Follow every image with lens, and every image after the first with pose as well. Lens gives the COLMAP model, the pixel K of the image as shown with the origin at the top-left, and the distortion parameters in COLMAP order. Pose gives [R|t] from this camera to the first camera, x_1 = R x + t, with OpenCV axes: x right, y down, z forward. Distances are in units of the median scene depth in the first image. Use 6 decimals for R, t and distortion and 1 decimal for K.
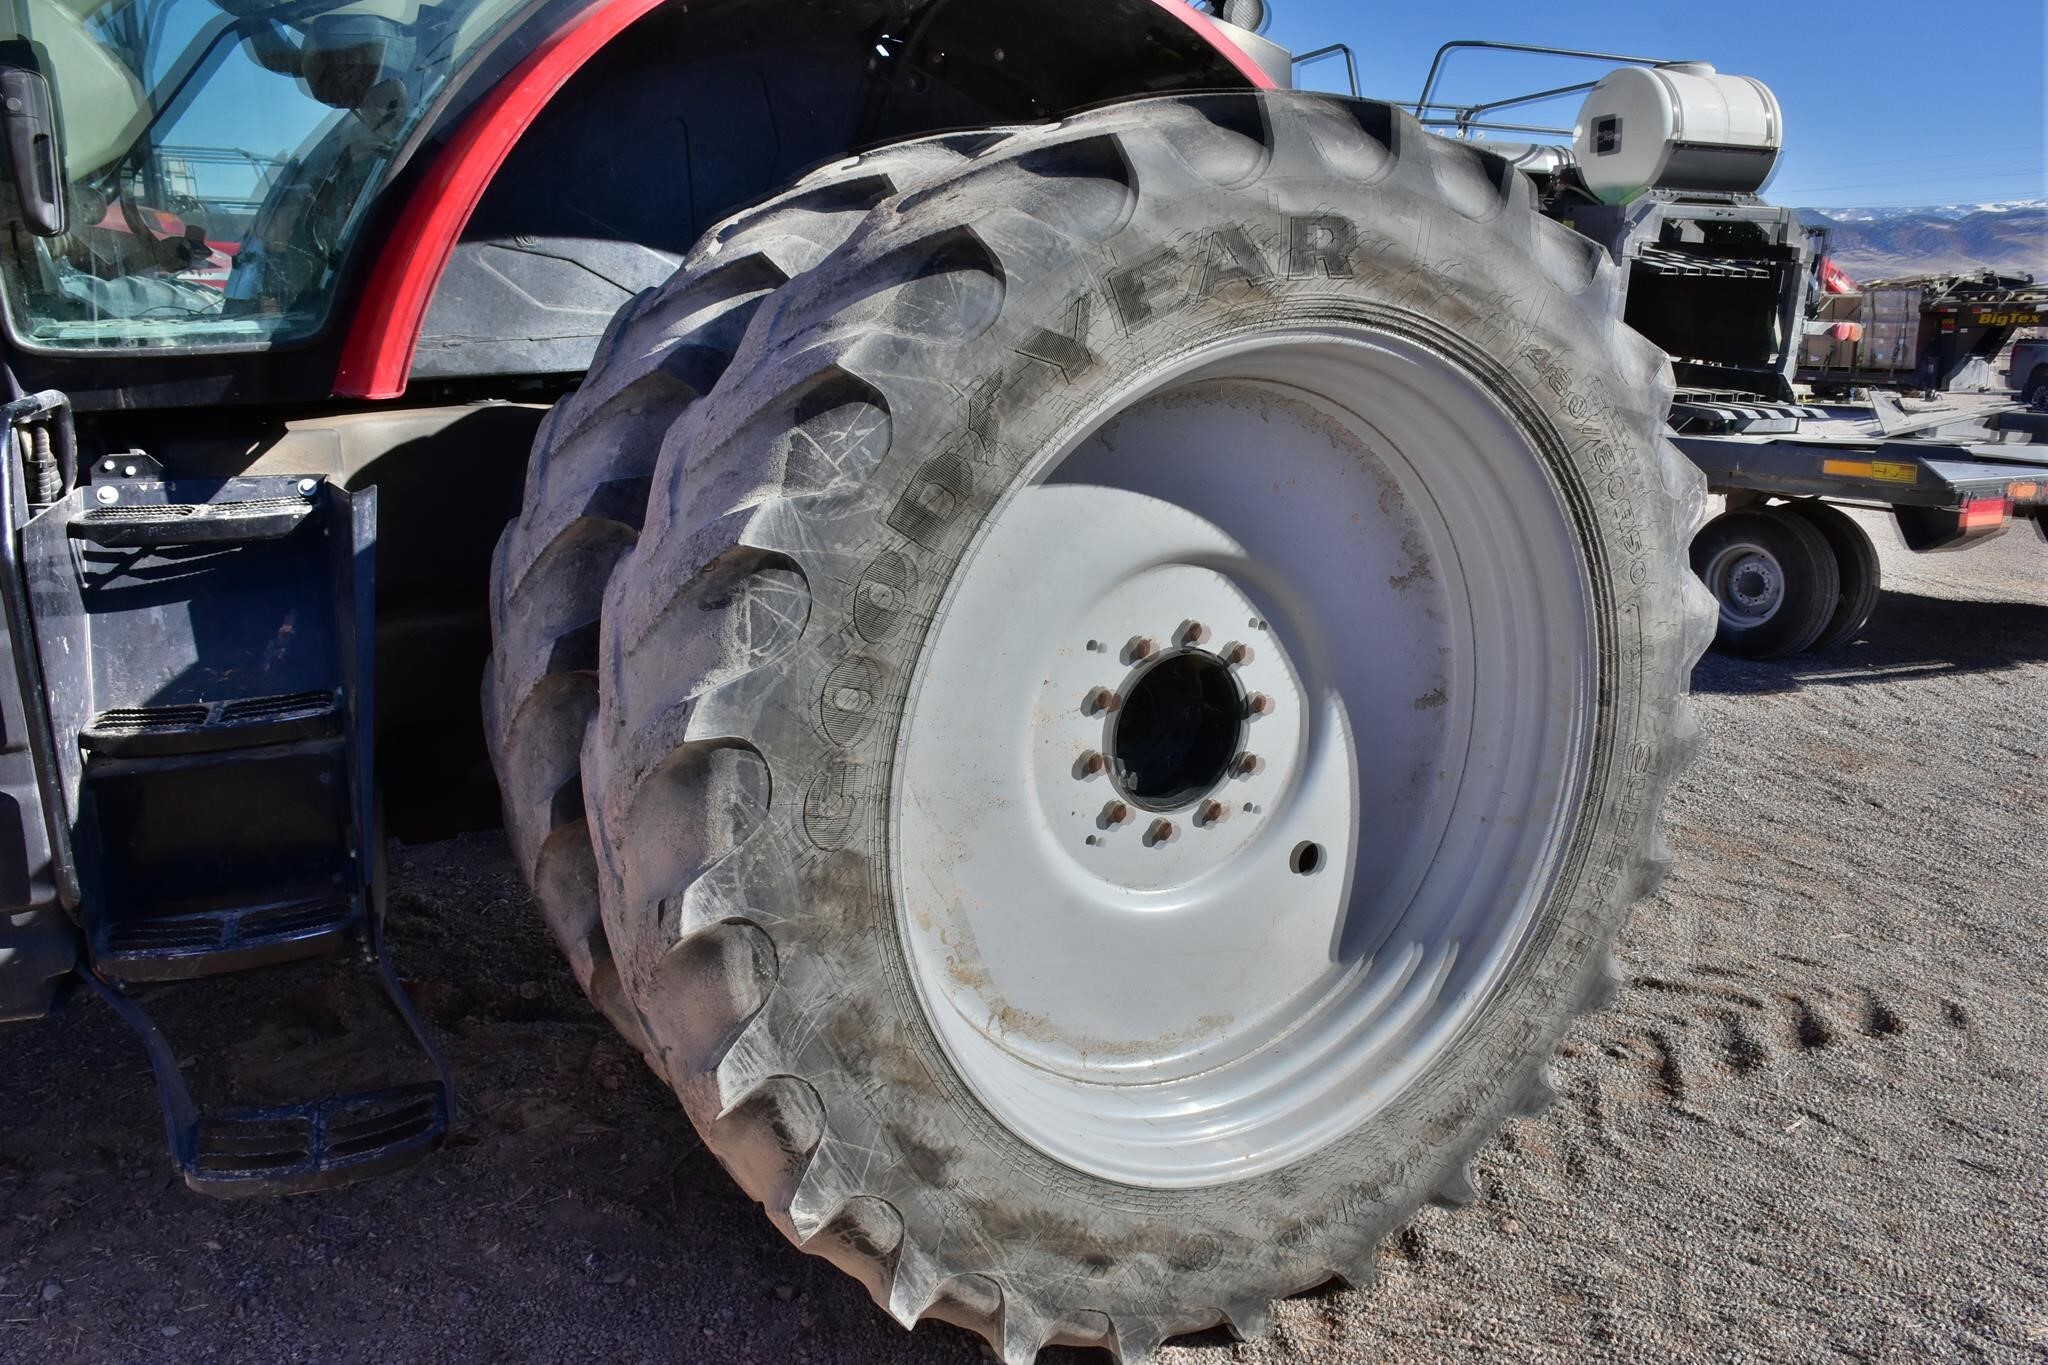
lens RADIAL K [[1614.8, 0, 1024.0], [0, 1614.8, 682.5], [0, 0, 1]] dist [-0.008153, -0.003845]
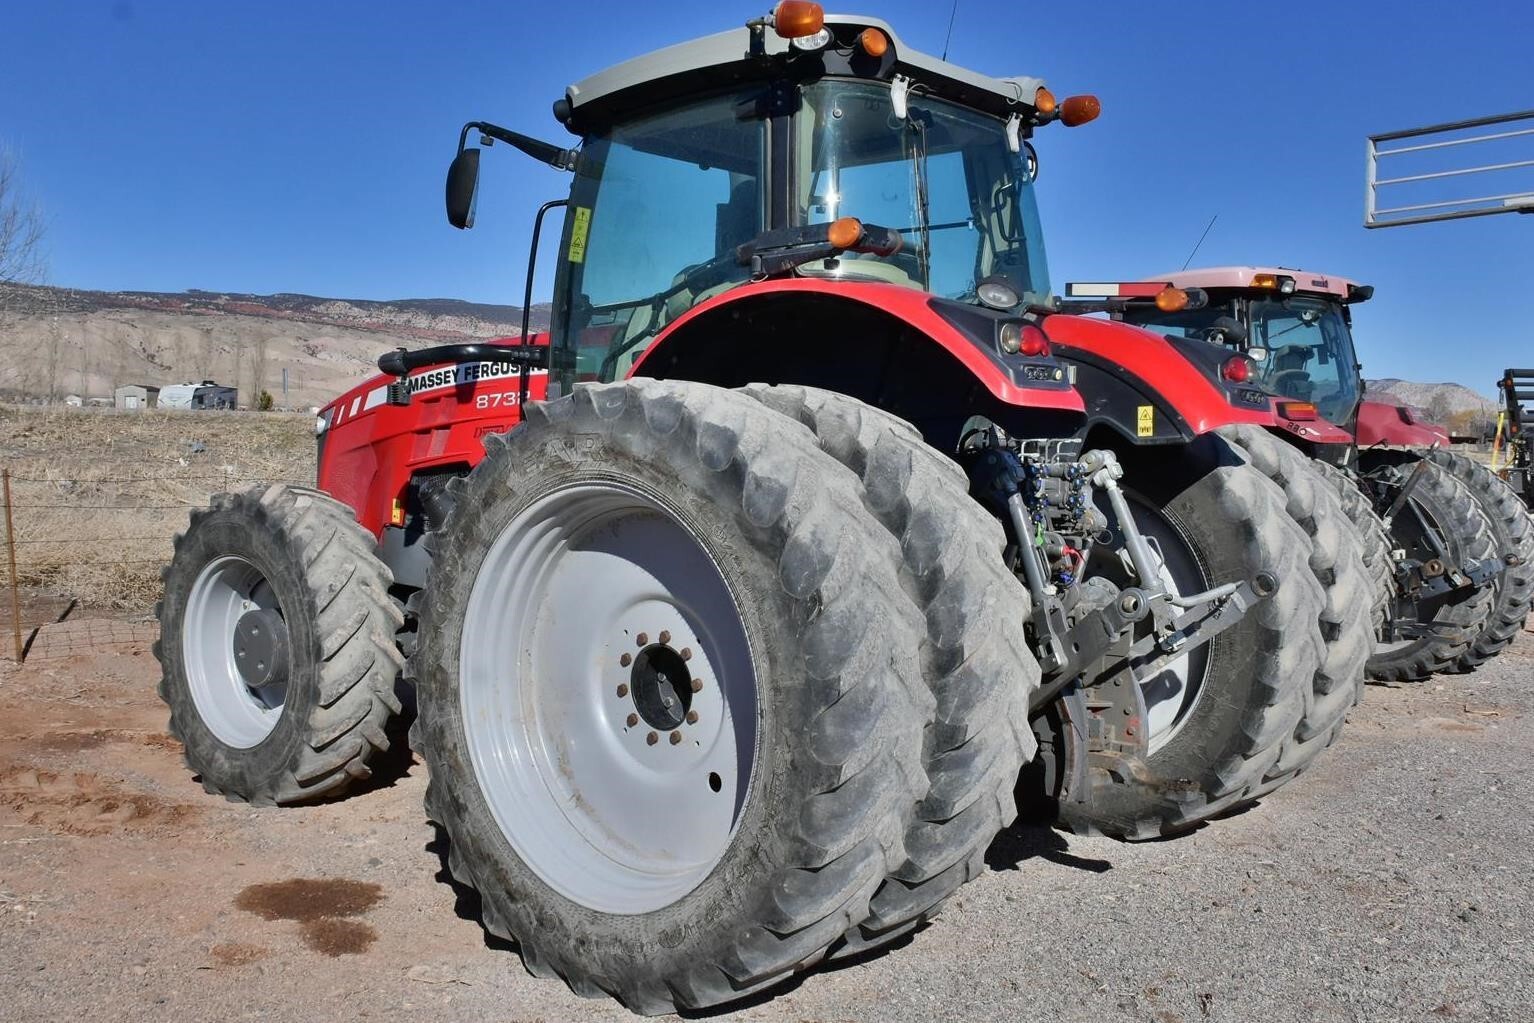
lens RADIAL K [[1577.2, 0, 714.0], [0, 1577.2, 509.8], [0, 0, 1]] dist [-0.018713, -0.005039]
pose [[0.282391, 0.045384, -0.958225, 2.143705], [-0.237316, 0.971137, -0.023942, -0.163751], [0.929482, 0.234163, 0.285011, 0.527476]]
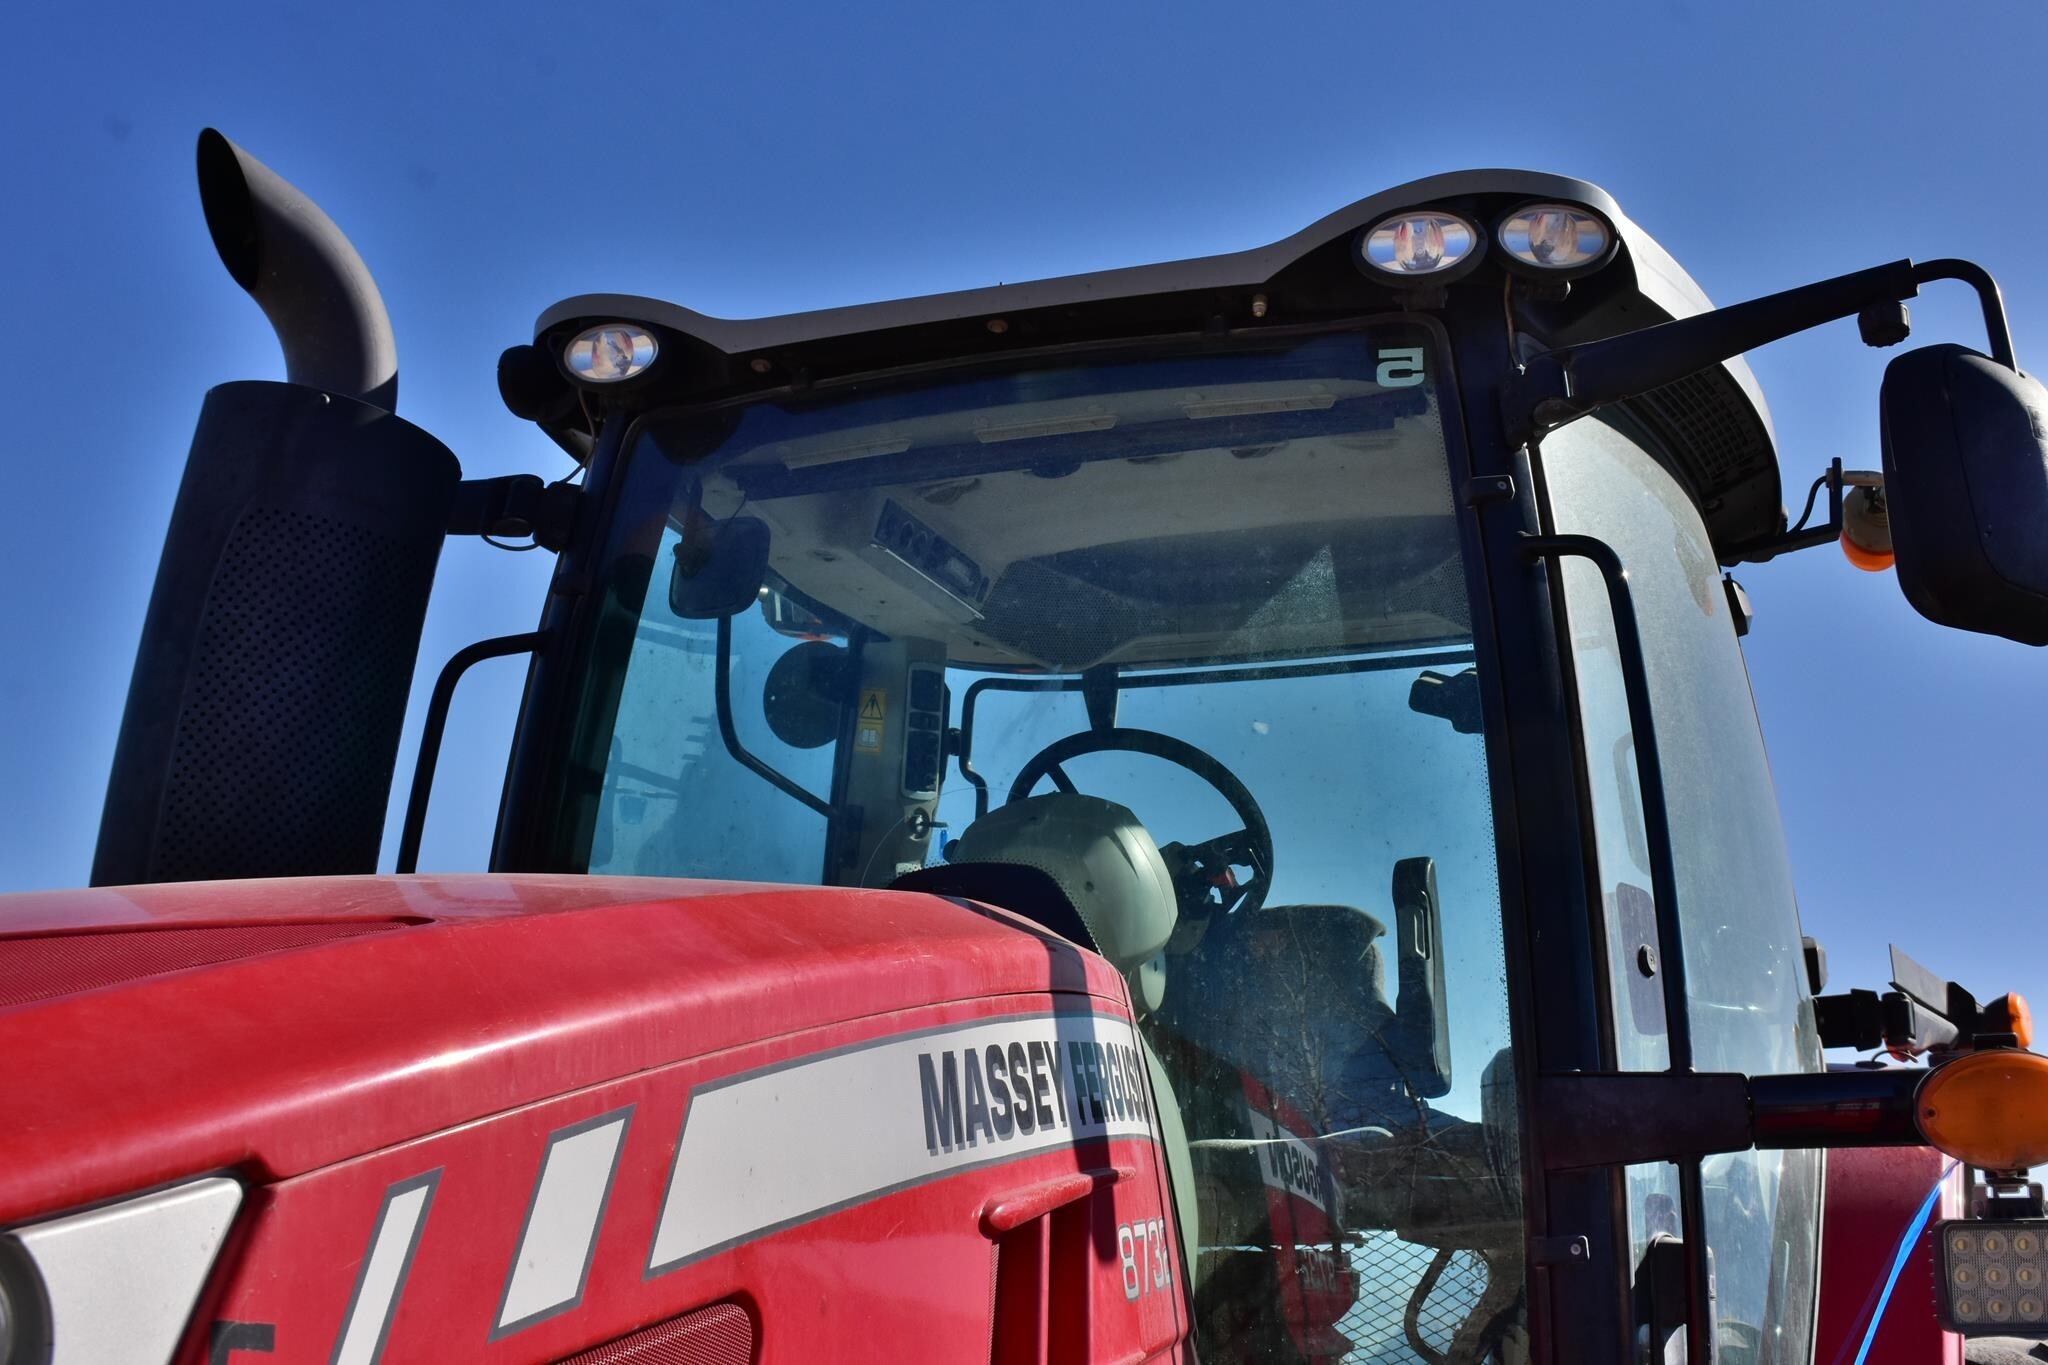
lens RADIAL K [[2715.3, 0, 1024.0], [0, 2715.3, 682.5], [0, 0, 1]] dist [-0.039336, -0.052768]
pose [[0.777340, 0.168678, 0.606044, -1.666813], [0.126445, 0.901825, -0.413186, -0.134271], [-0.616242, 0.397817, 0.679697, 0.240737]]
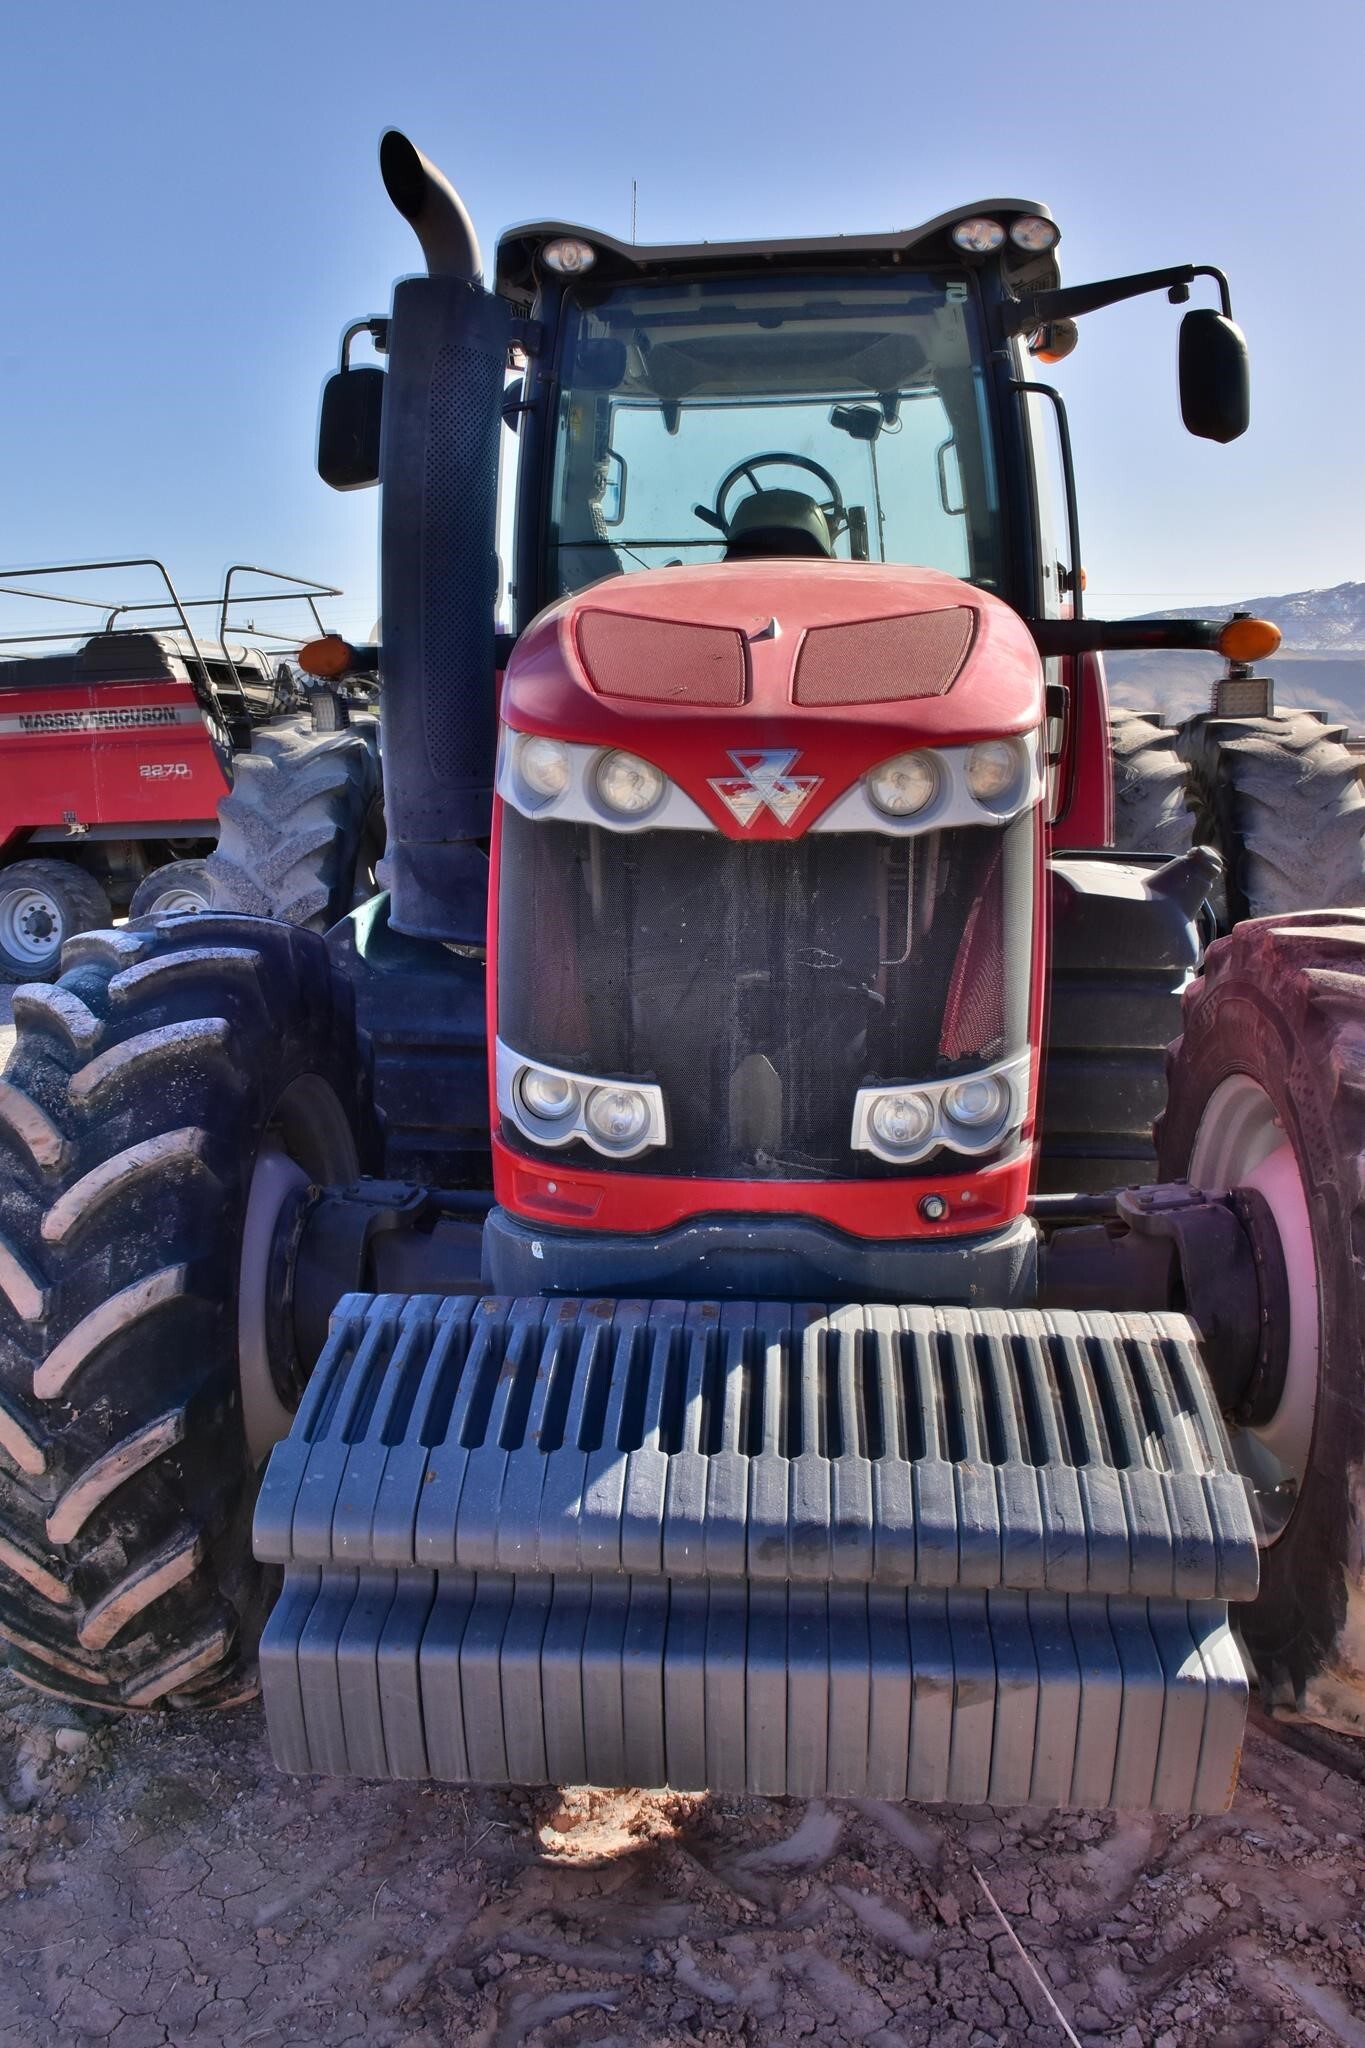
lens RADIAL K [[1614.8, 0, 682.5], [0, 1614.8, 1024.0], [0, 0, 1]] dist [-0.008153, -0.003845]
pose [[0.574944, -0.148423, 0.804618, -2.464275], [0.200475, 0.978987, 0.037337, -0.149354], [-0.793252, 0.139840, 0.592618, 0.282778]]
